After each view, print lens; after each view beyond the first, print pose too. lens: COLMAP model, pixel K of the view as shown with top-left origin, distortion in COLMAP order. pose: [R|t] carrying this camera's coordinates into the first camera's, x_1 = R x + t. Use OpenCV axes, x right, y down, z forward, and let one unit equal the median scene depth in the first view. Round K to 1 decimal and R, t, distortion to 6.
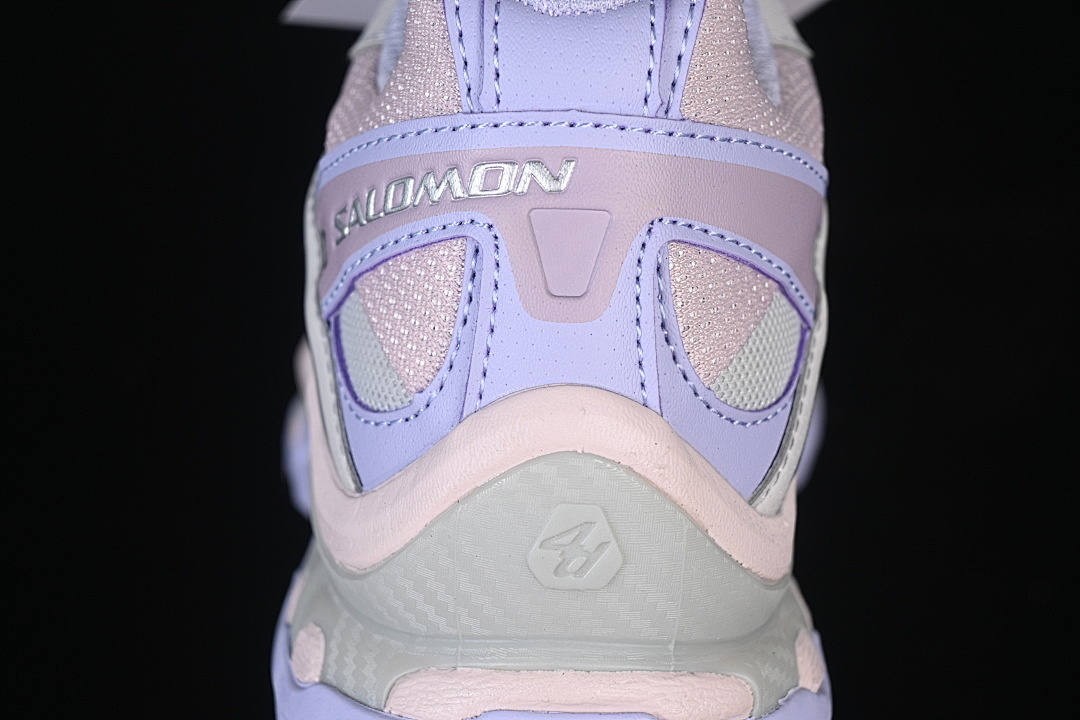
lens RADIAL K [[2441.0, 0, 539.6], [0, 2441.0, 360.2], [0, 0, 1]] dist [-0.064080, 0.000000]
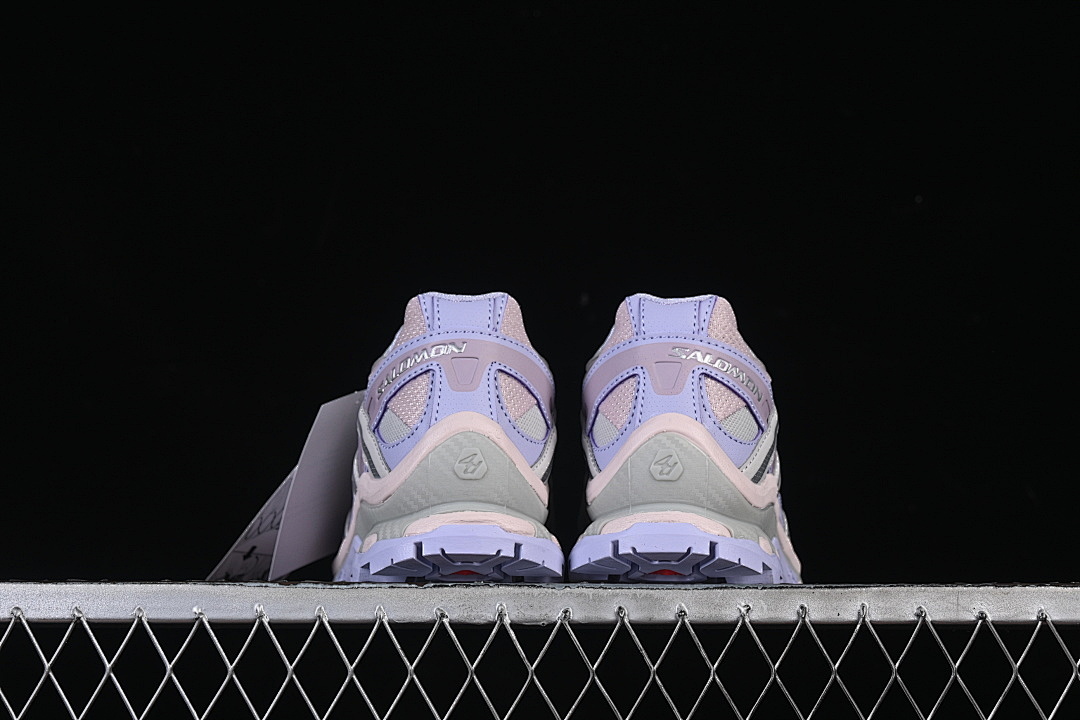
lens RADIAL K [[2441.0, 0, 542.7], [0, 2441.0, 358.2], [0, 0, 1]] dist [-0.064080, 0.000000]
pose [[0.995180, -0.007378, 0.097791, -0.182368], [0.053356, 0.877401, -0.476781, 1.349848], [-0.082285, 0.479701, 0.873565, -1.591082]]
